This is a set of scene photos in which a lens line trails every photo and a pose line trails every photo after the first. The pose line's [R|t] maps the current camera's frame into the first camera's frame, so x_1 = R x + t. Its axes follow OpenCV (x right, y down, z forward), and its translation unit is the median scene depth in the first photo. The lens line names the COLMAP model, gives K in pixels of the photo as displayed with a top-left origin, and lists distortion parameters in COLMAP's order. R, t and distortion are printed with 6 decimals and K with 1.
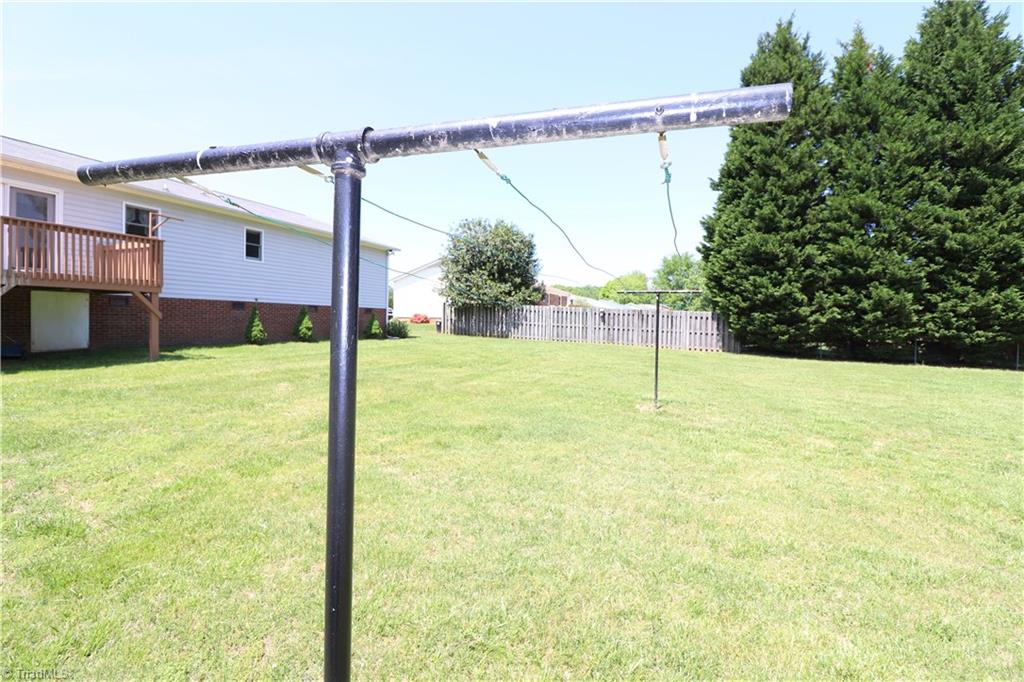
lens RADIAL K [[473.2, 0, 513.8], [0, 473.2, 332.4], [0, 0, 1]] dist [0.000127, -0.011688]
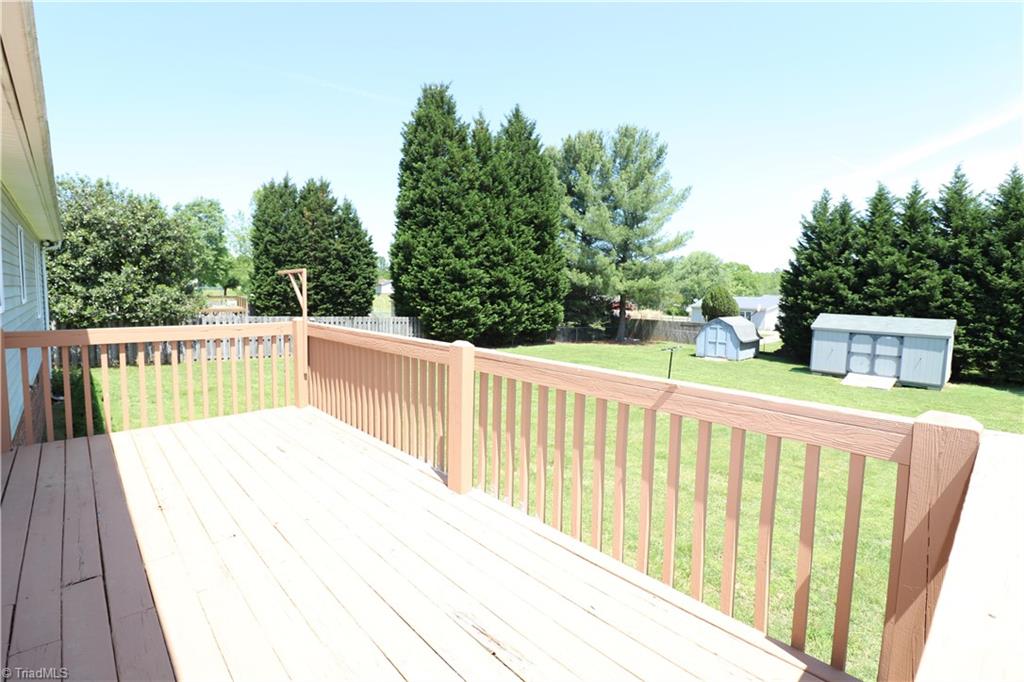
lens RADIAL K [[473.2, 0, 513.8], [0, 473.2, 332.4], [0, 0, 1]] dist [0.000127, -0.011688]
pose [[0.401112, -0.095446, 0.911043, -0.642825], [0.012318, 0.995029, 0.098821, -0.139220], [-0.915946, -0.028416, 0.400294, 0.345052]]
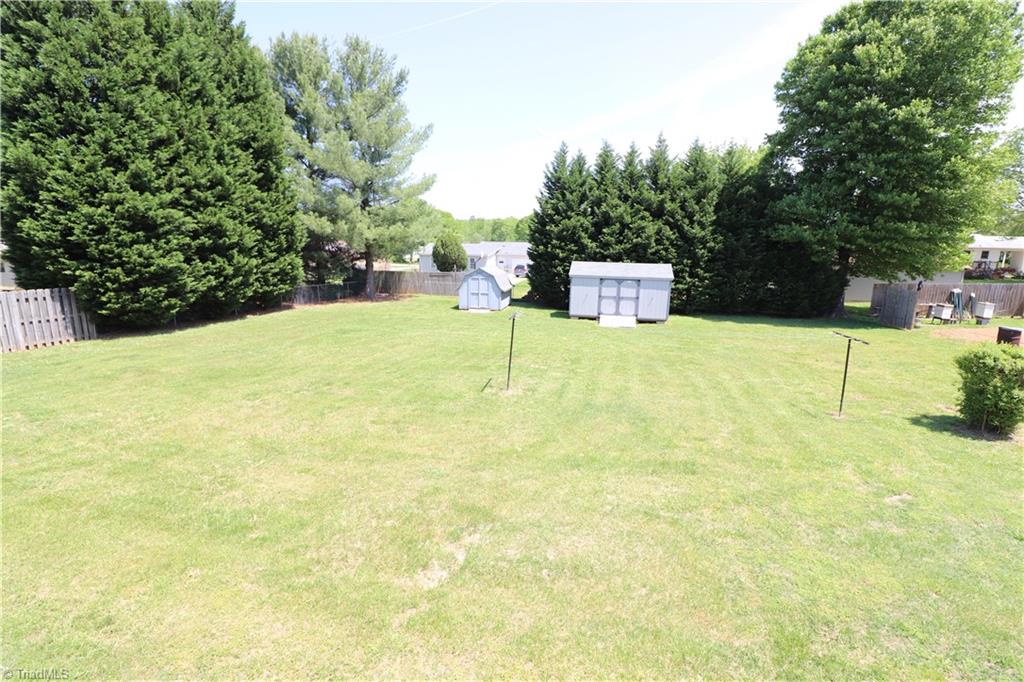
lens RADIAL K [[473.2, 0, 513.8], [0, 473.2, 332.4], [0, 0, 1]] dist [0.000127, -0.011688]
pose [[-0.187936, -0.211601, 0.959117, -0.463910], [0.005194, 0.976289, 0.216407, -0.149980], [-0.982168, 0.045652, -0.182380, 0.528633]]
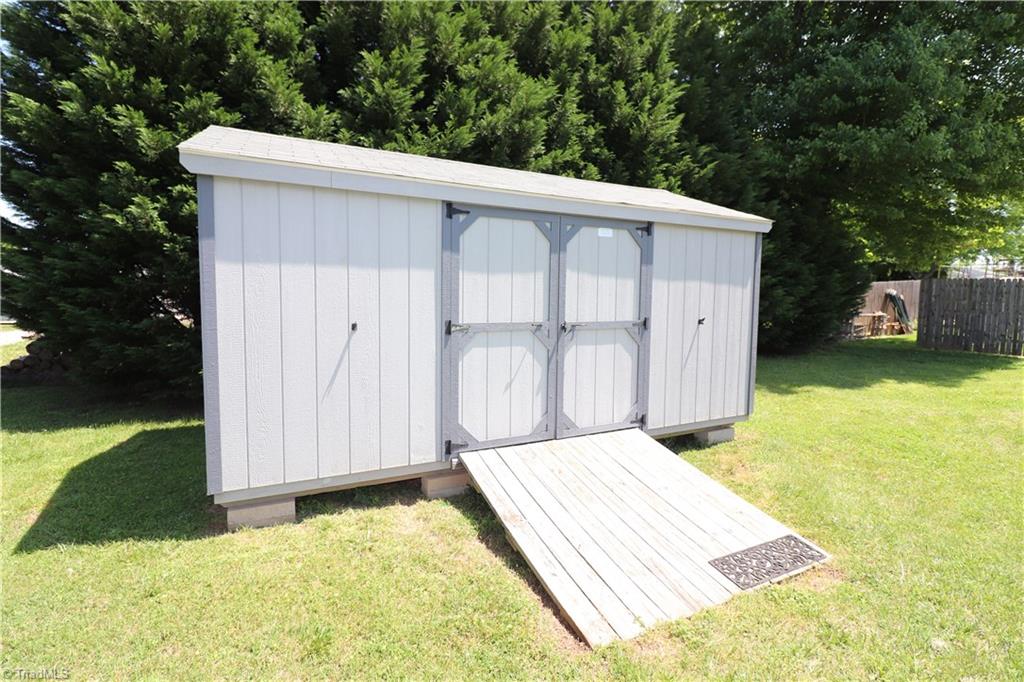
lens RADIAL K [[473.2, 0, 513.8], [0, 473.2, 332.4], [0, 0, 1]] dist [0.000127, -0.011688]
pose [[-0.752720, -0.075599, 0.653986, 0.643535], [-0.009939, 0.994577, 0.103531, 0.022392], [-0.658266, 0.071430, -0.749389, 0.169830]]
